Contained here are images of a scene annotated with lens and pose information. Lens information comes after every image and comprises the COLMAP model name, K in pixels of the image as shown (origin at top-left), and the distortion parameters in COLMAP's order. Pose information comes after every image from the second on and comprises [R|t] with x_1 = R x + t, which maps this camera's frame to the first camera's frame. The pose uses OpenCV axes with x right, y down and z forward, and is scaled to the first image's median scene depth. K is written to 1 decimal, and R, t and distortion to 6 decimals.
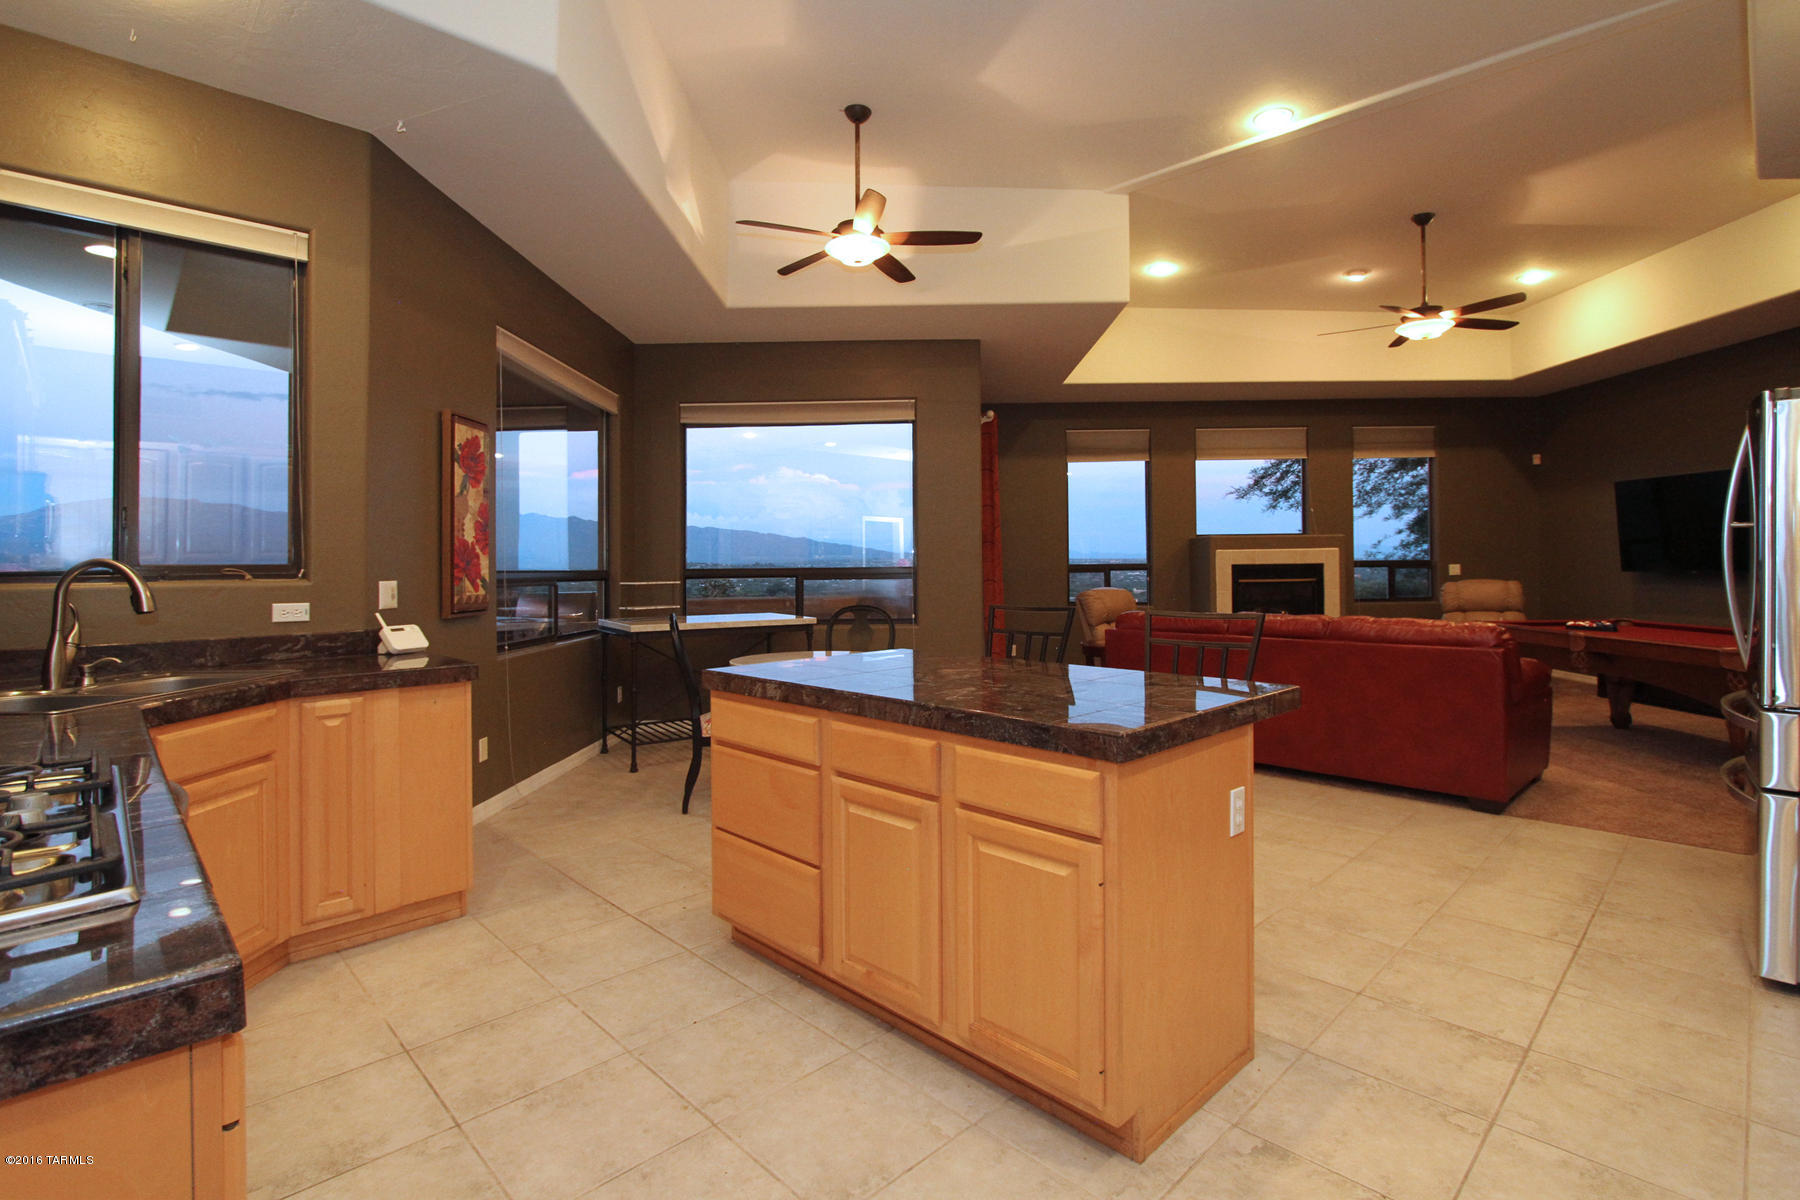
lens RADIAL K [[840.8, 0, 880.8], [0, 840.8, 553.5], [0, 0, 1]] dist [-0.014311, -0.000109]
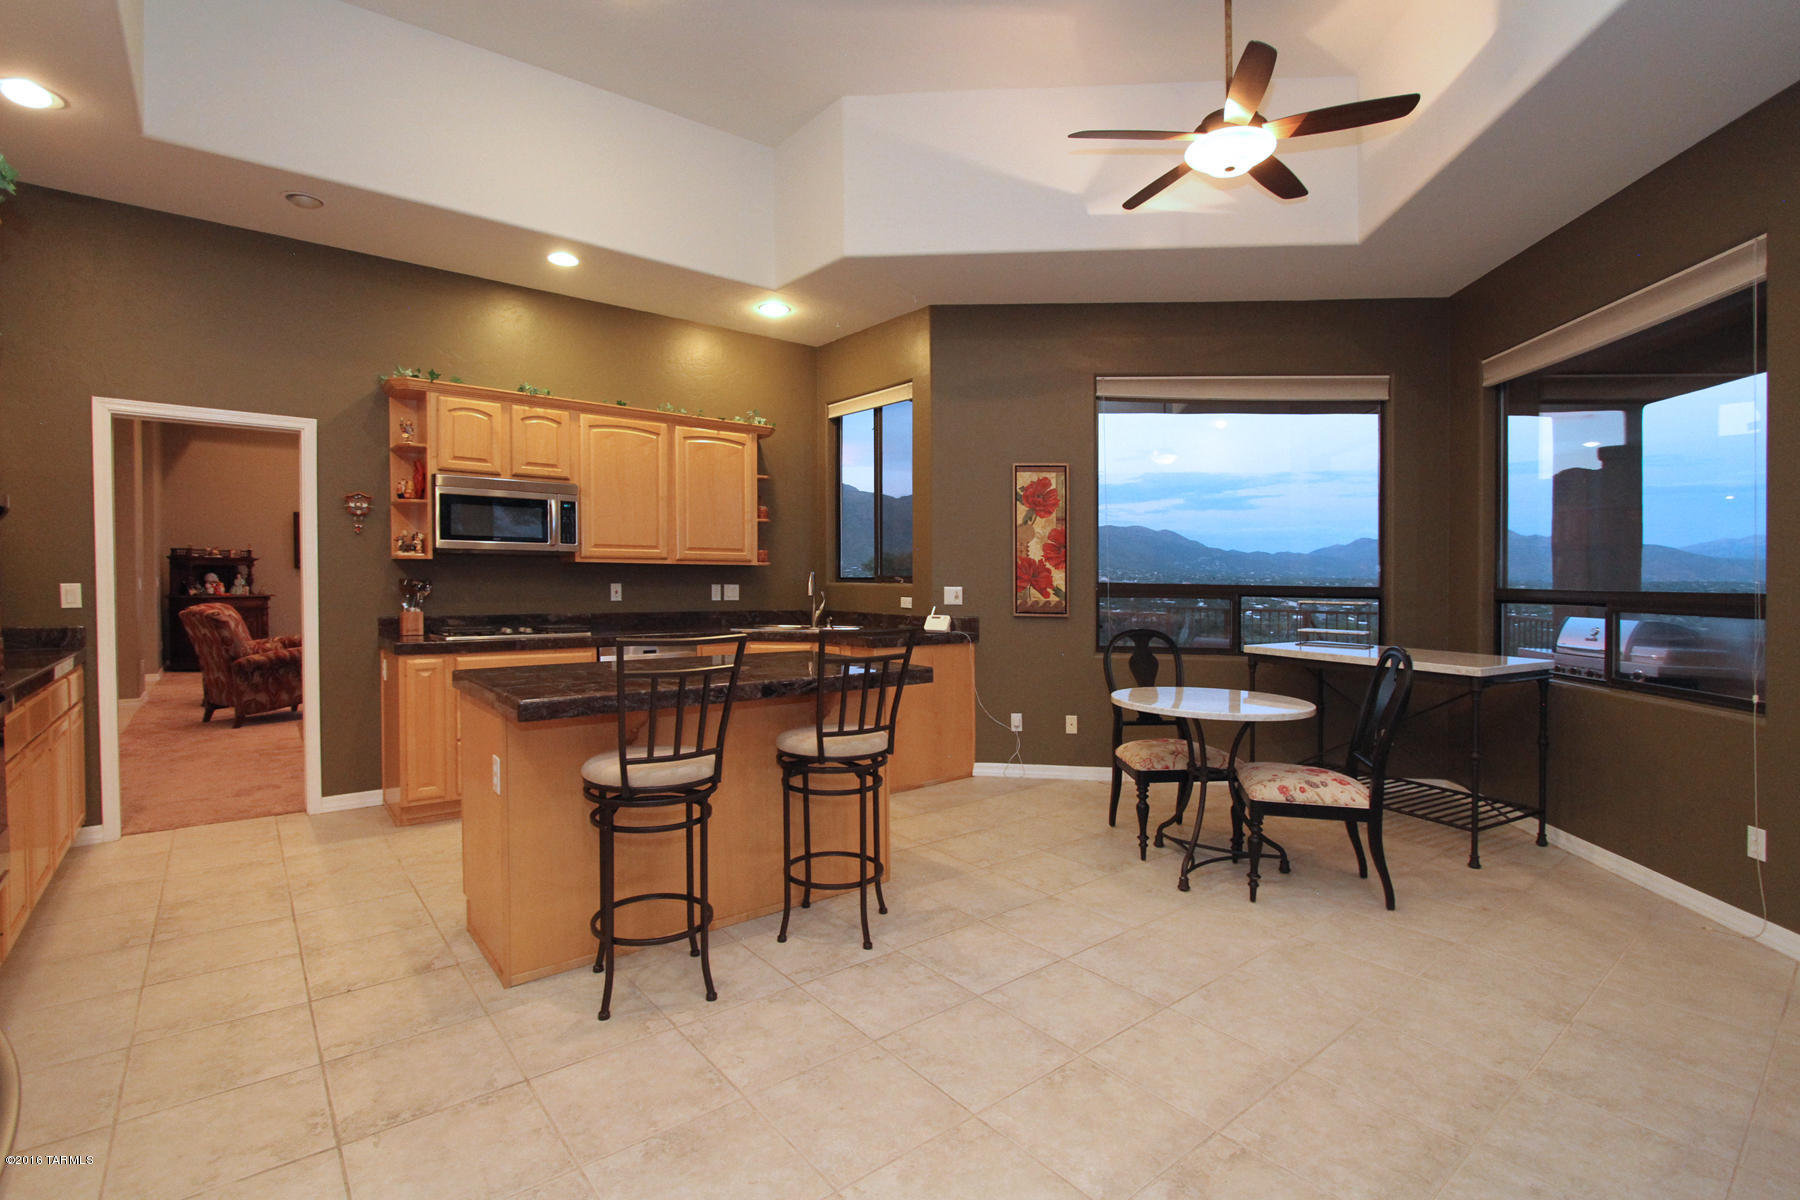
lens RADIAL K [[840.8, 0, 892.6], [0, 840.8, 600.6], [0, 0, 1]] dist [-0.014311, -0.000109]
pose [[-0.076740, 0.036389, -0.996387, 0.948213], [0.002994, 0.999338, 0.036266, 0.001957], [0.997047, -0.000200, -0.076798, 0.987061]]
